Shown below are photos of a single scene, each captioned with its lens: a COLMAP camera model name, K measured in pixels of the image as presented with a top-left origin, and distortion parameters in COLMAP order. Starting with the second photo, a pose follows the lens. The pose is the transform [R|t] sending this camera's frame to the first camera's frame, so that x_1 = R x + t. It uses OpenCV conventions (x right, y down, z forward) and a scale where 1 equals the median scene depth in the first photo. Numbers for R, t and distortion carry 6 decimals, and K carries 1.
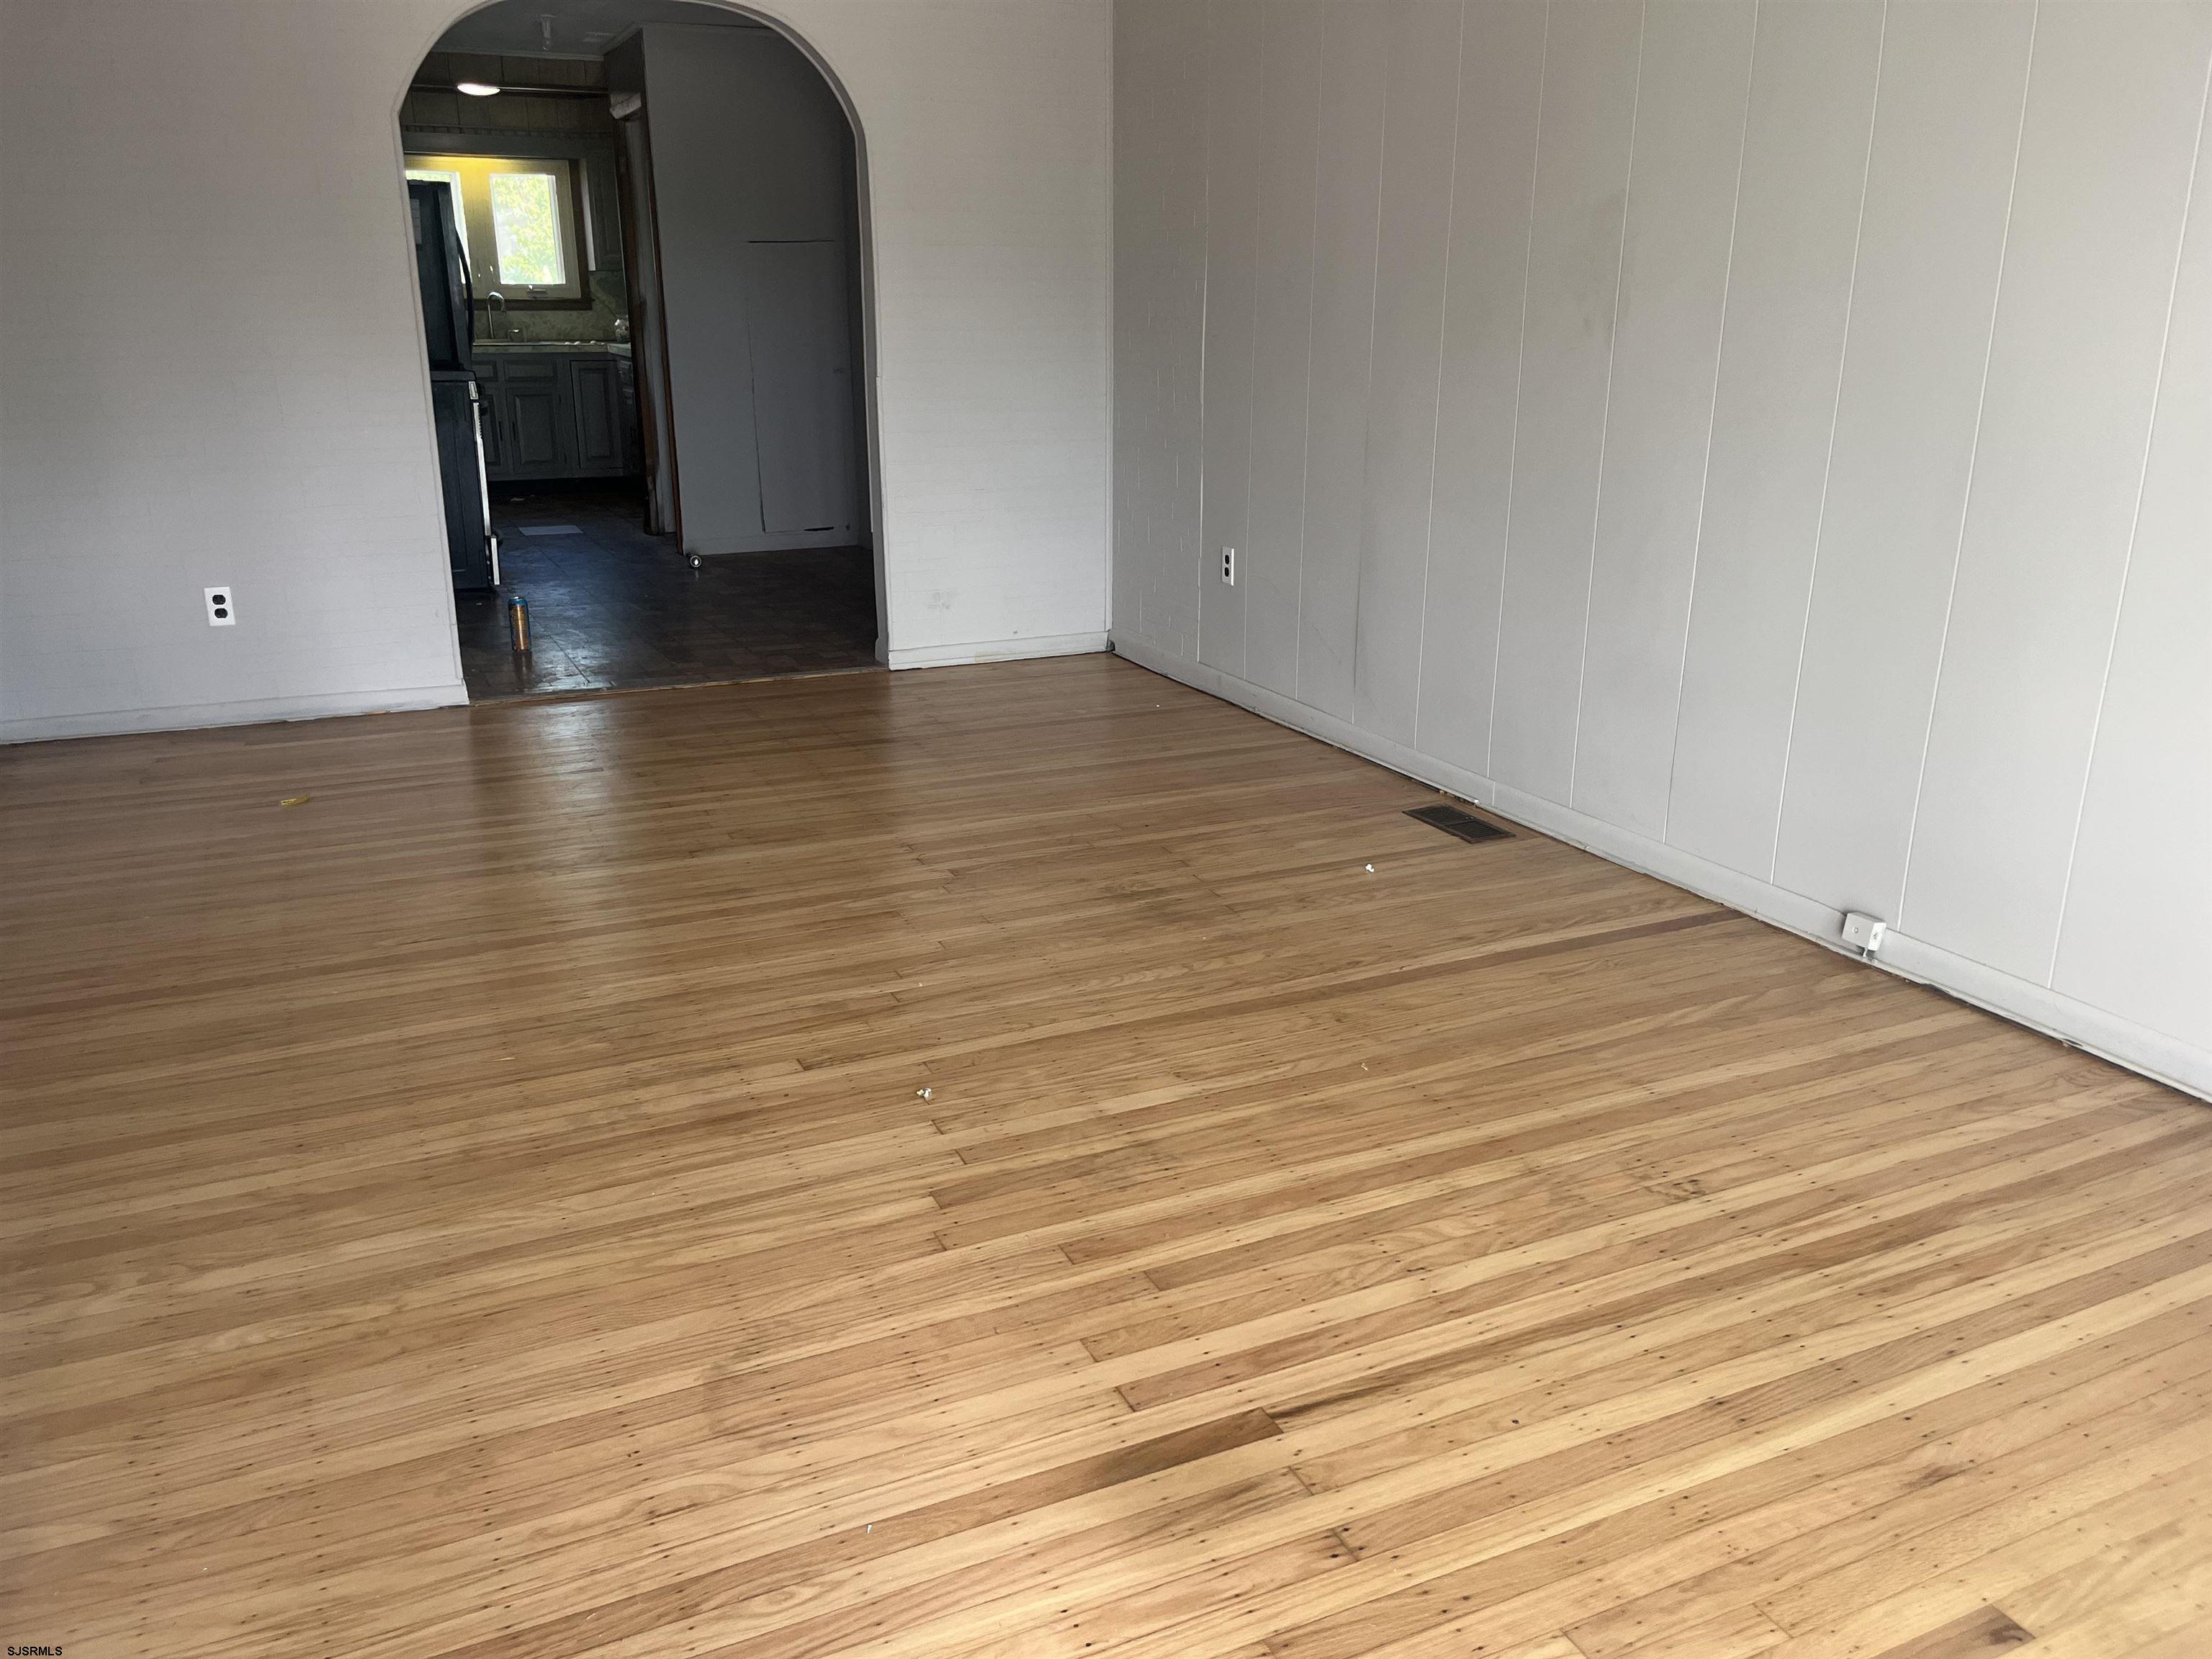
lens RADIAL K [[1679.8, 0, 1092.6], [0, 1679.8, 830.8], [0, 0, 1]] dist [0.085469, -0.123297]
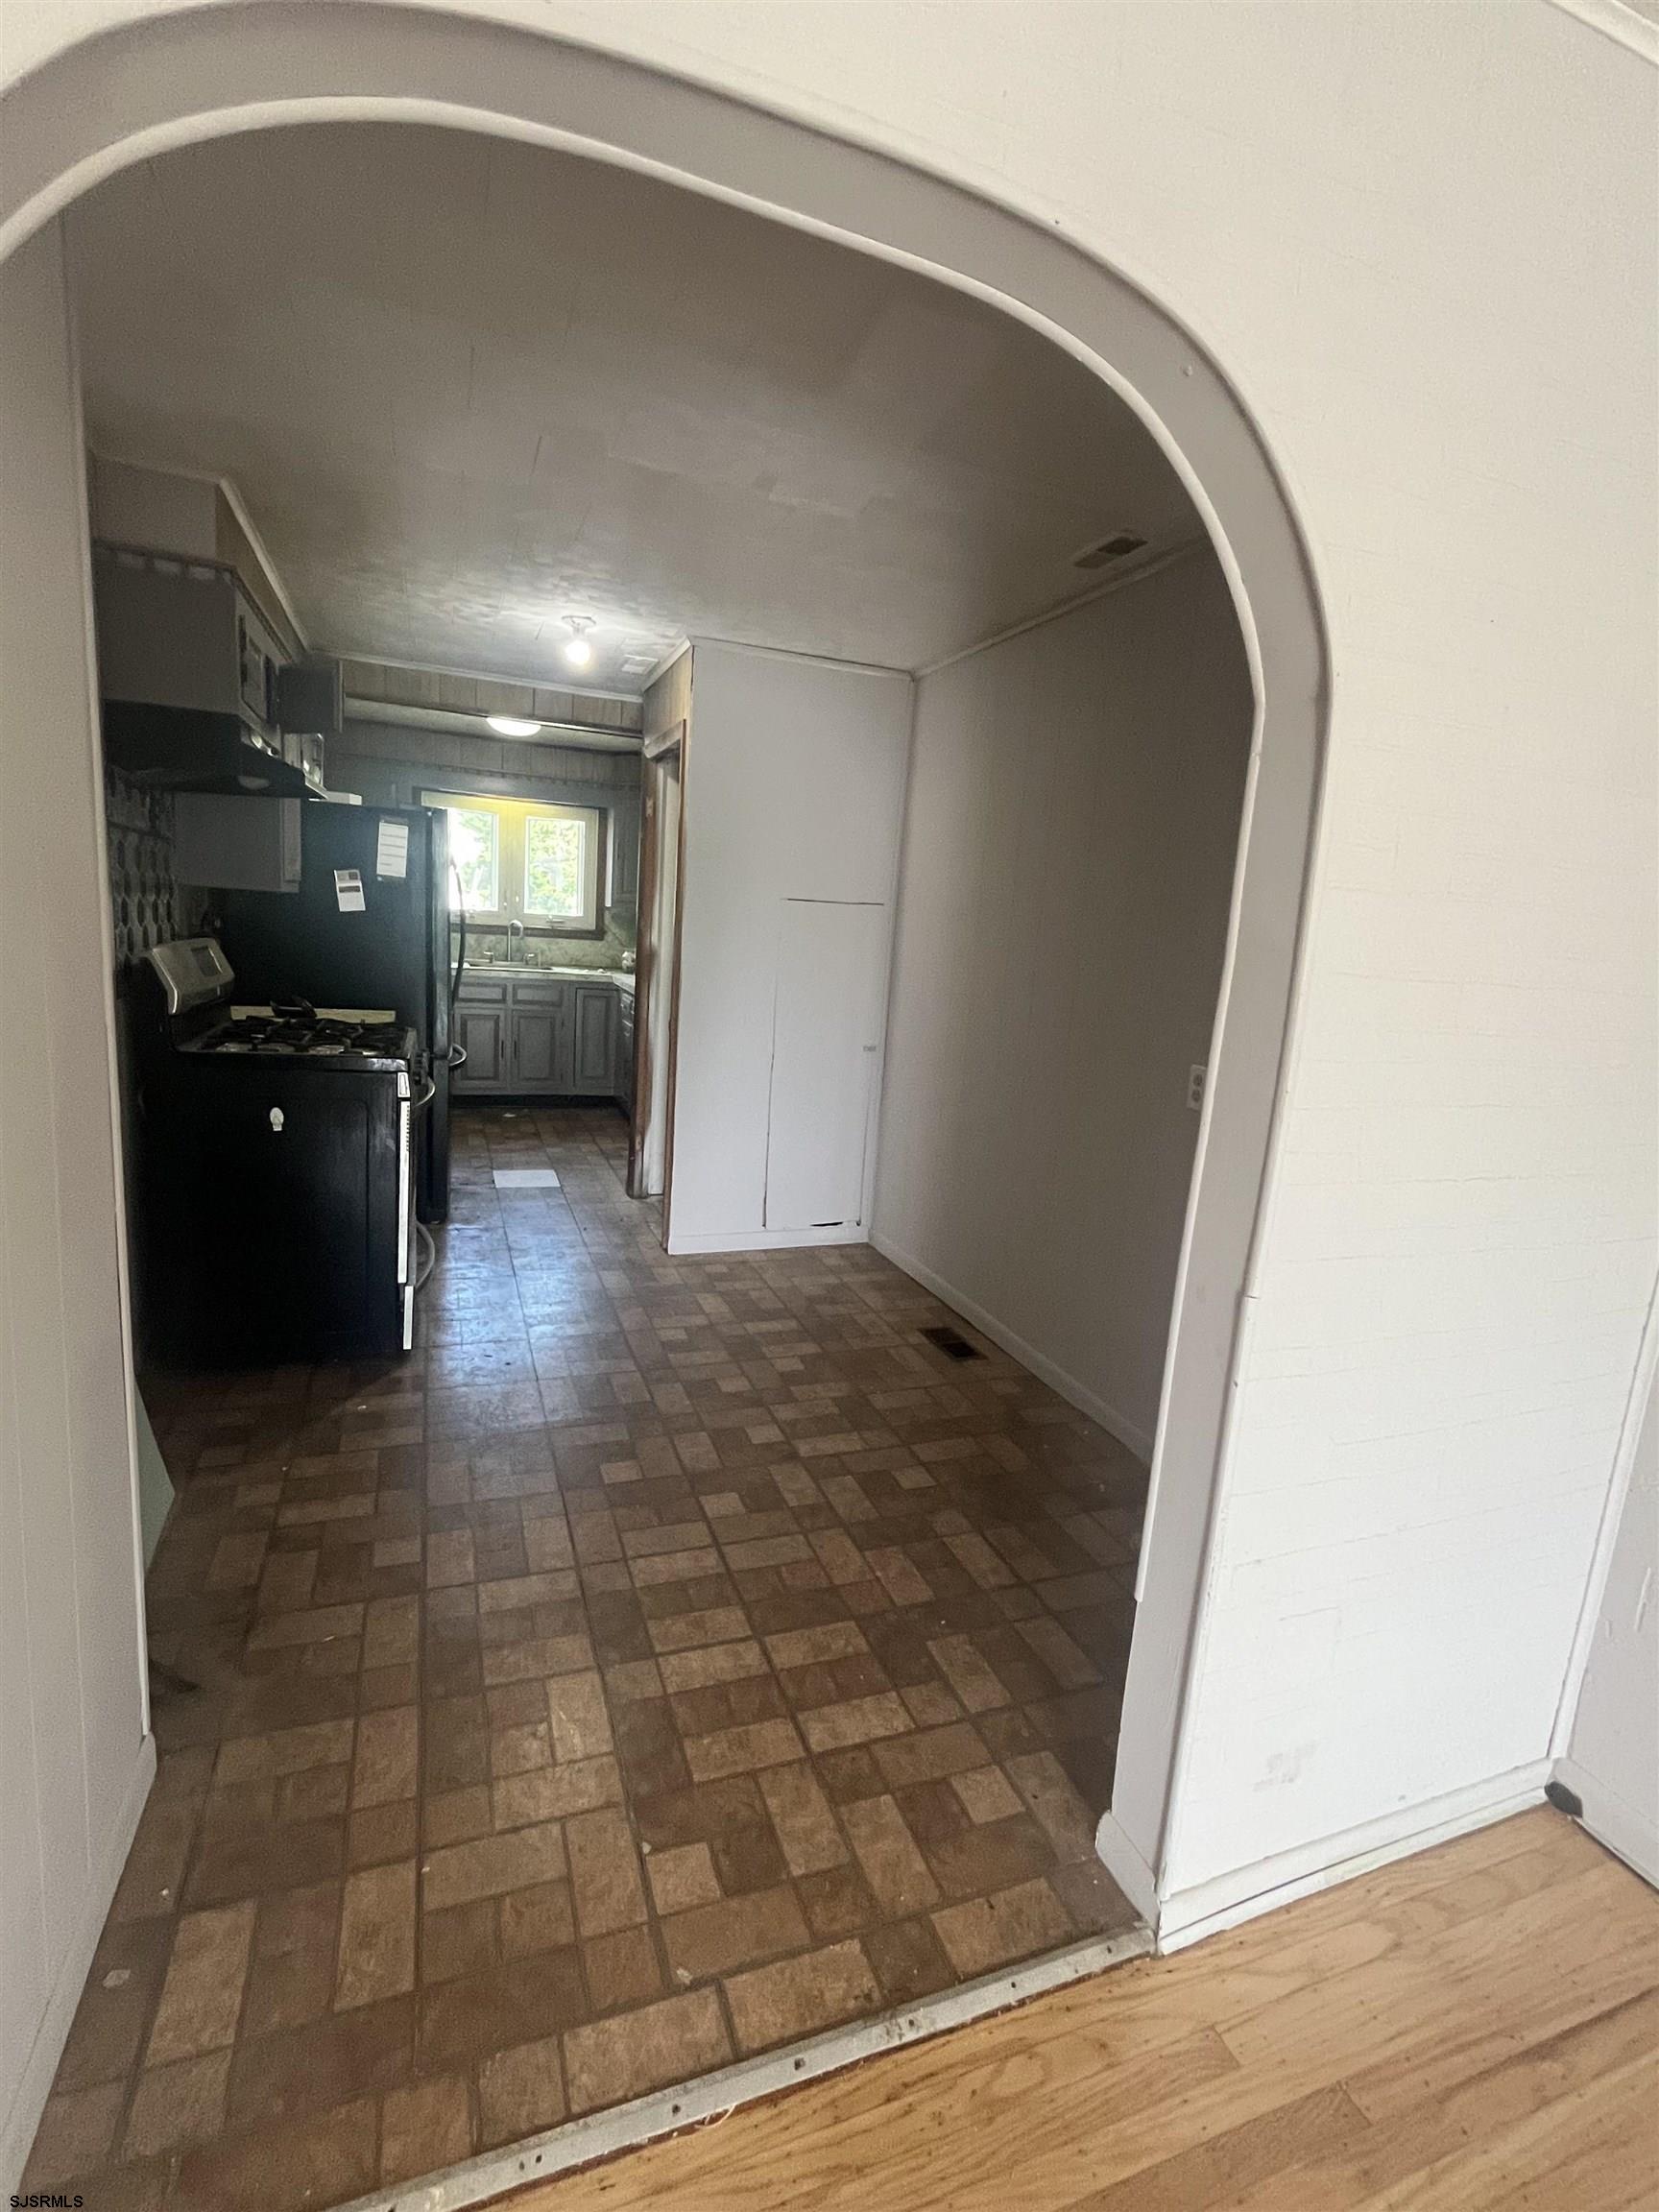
lens RADIAL K [[1013.8, 0, 837.7], [0, 1013.8, 1098.9], [0, 0, 1]] dist [-0.001359, 0.000894]
pose [[0.995445, 0.081728, -0.049088, -0.530023], [-0.087477, 0.987721, -0.129441, -0.682487], [0.037907, 0.133146, 0.990371, 1.893065]]
